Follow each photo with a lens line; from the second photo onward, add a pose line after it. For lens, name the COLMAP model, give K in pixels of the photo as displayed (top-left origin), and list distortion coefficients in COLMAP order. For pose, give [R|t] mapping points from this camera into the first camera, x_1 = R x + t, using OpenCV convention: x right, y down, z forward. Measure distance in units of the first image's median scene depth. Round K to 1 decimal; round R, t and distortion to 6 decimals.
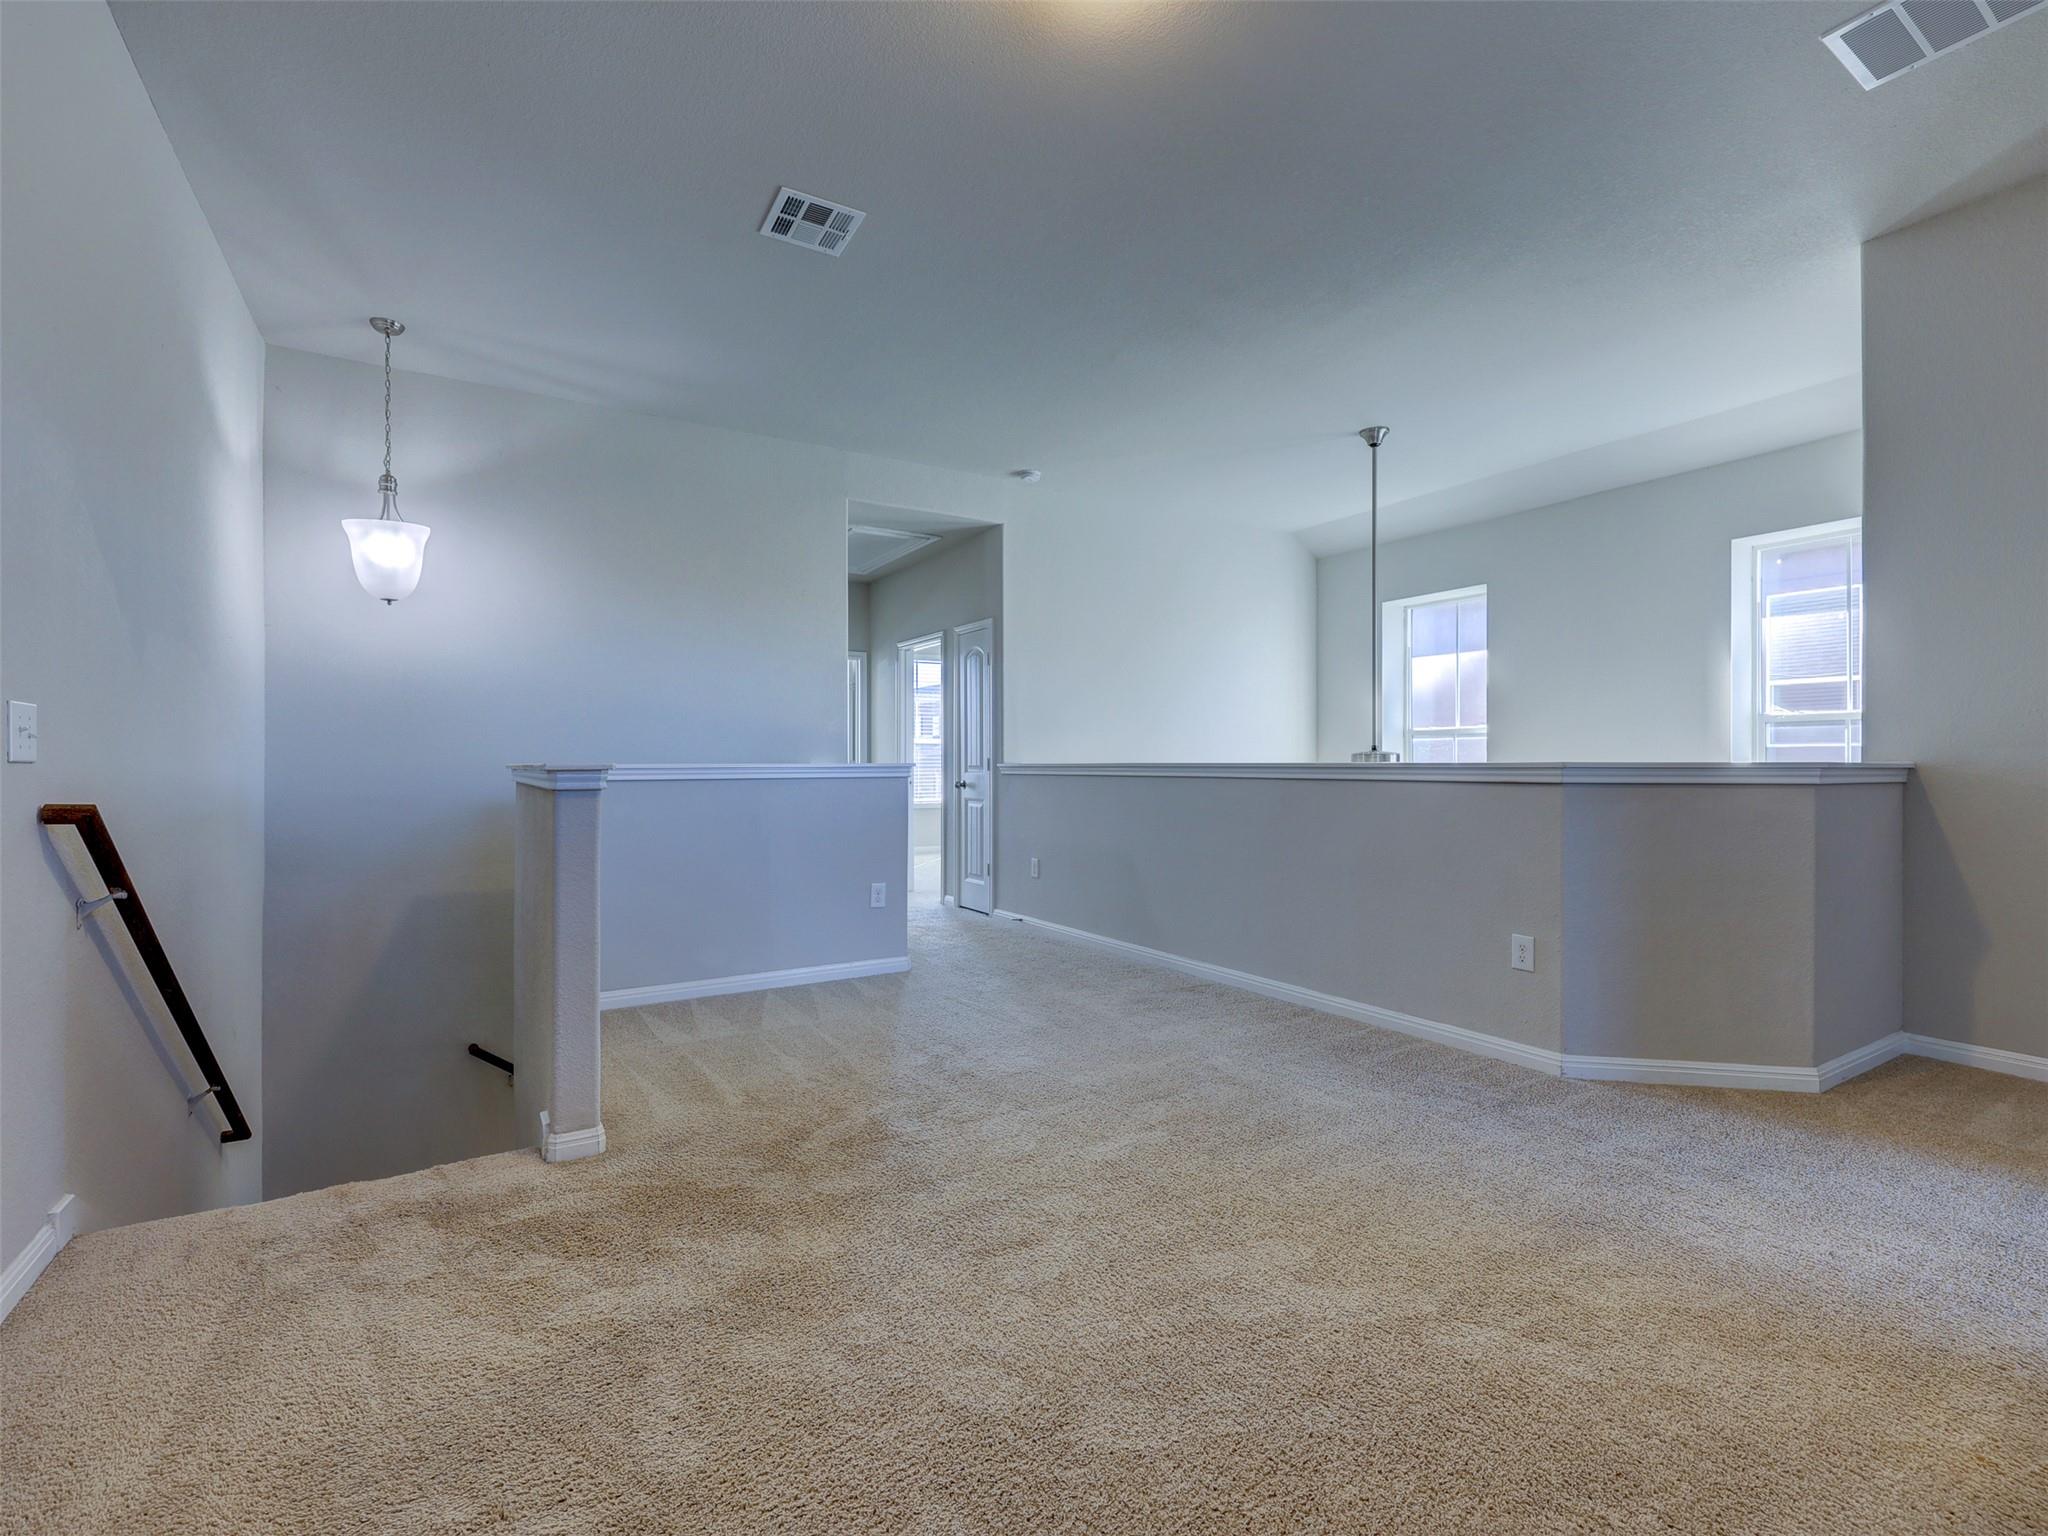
lens RADIAL K [[925.7, 0, 1024.0], [0, 925.7, 768.0], [0, 0, 1]] dist [0.000902, 0.000051]
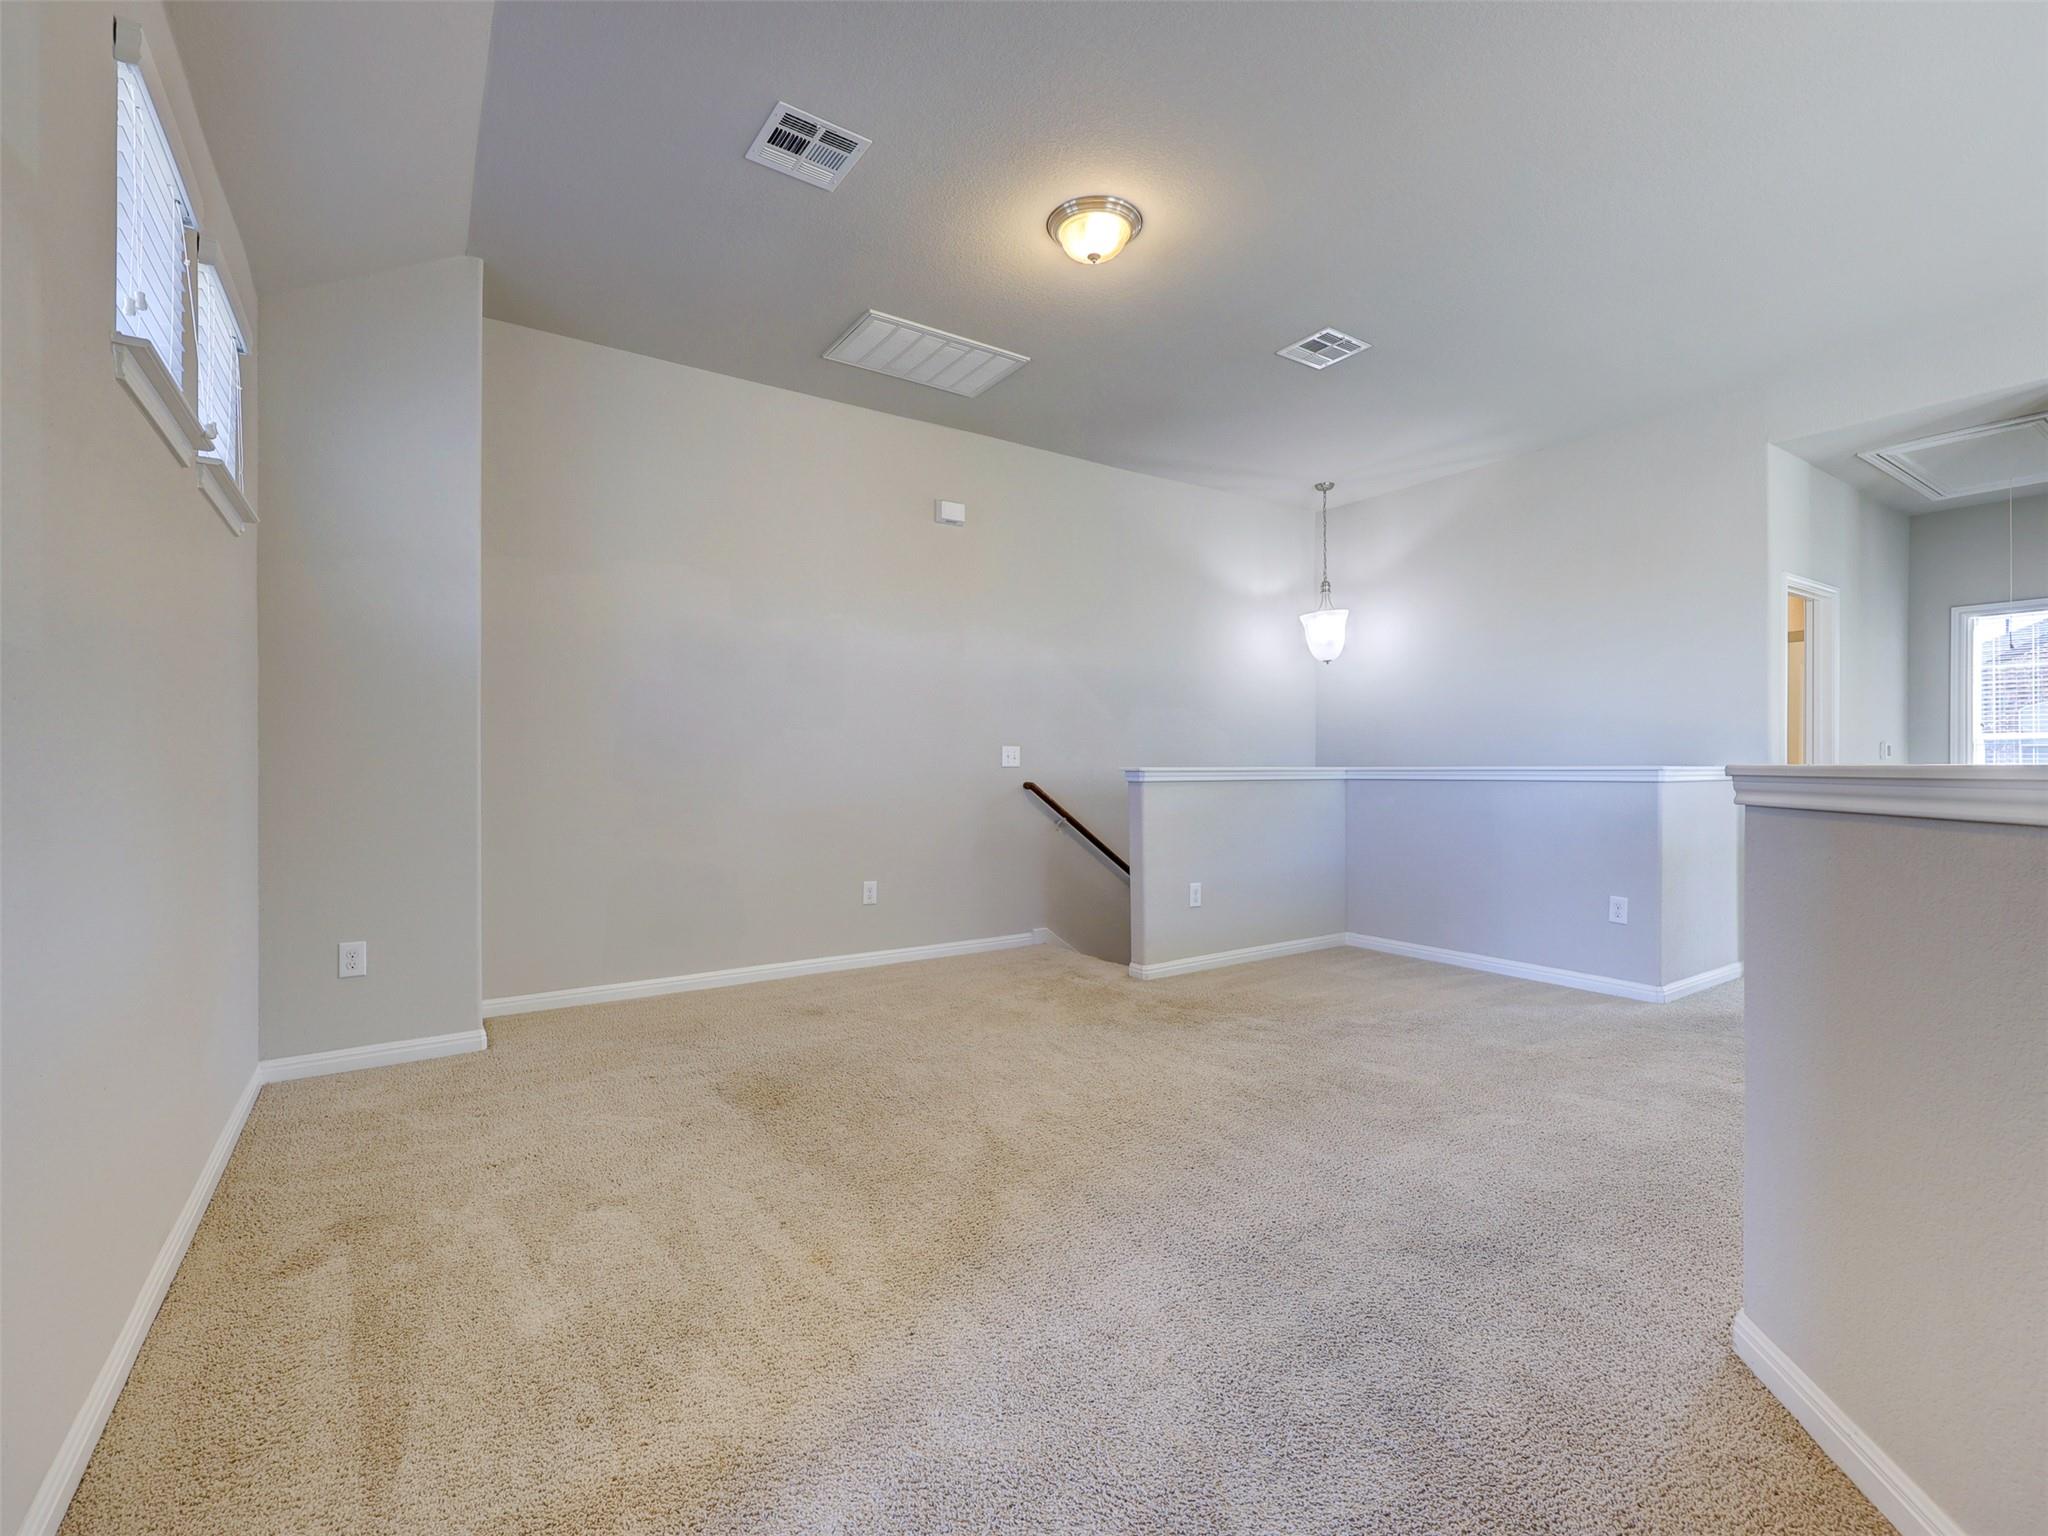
lens RADIAL K [[925.7, 0, 1024.0], [0, 925.7, 768.0], [0, 0, 1]] dist [0.000902, 0.000051]
pose [[0.036355, 0.003561, -0.999333, 0.889747], [-0.001900, 0.999992, 0.003494, -0.006287], [0.999337, 0.001772, 0.036361, 0.455262]]
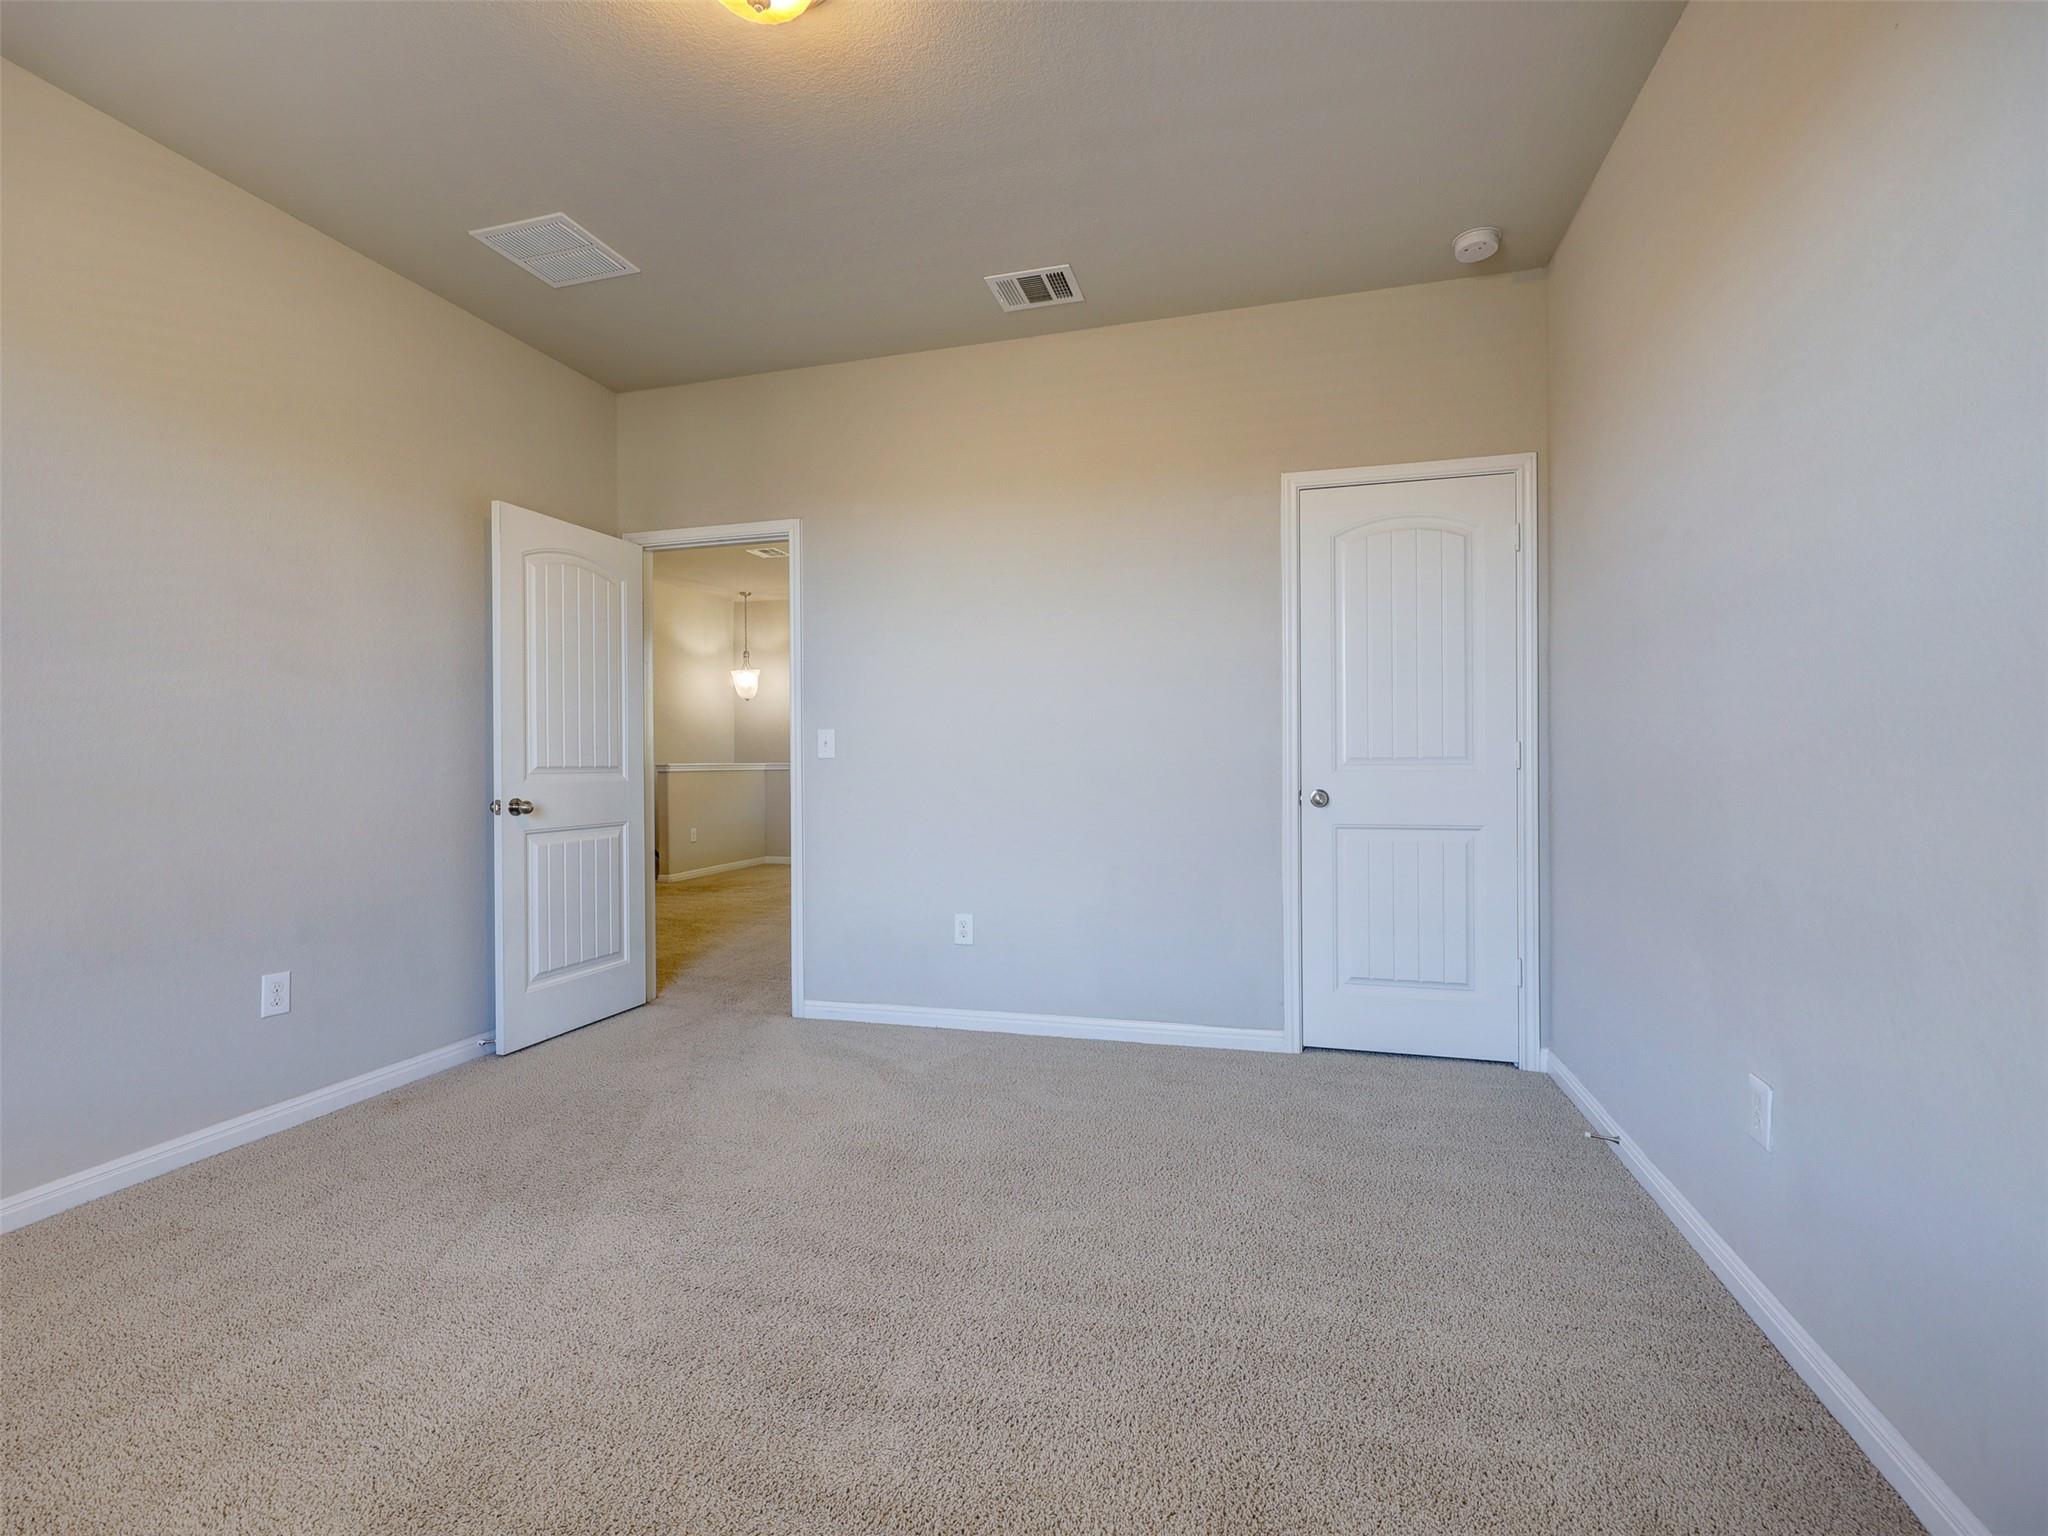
lens RADIAL K [[925.7, 0, 1024.0], [0, 925.7, 768.0], [0, 0, 1]] dist [0.000902, 0.000051]
pose [[0.669613, 0.003307, -0.742703, 1.821733], [0.001210, 0.999984, 0.005544, -0.003313], [0.742709, -0.004611, 0.669598, -0.159477]]
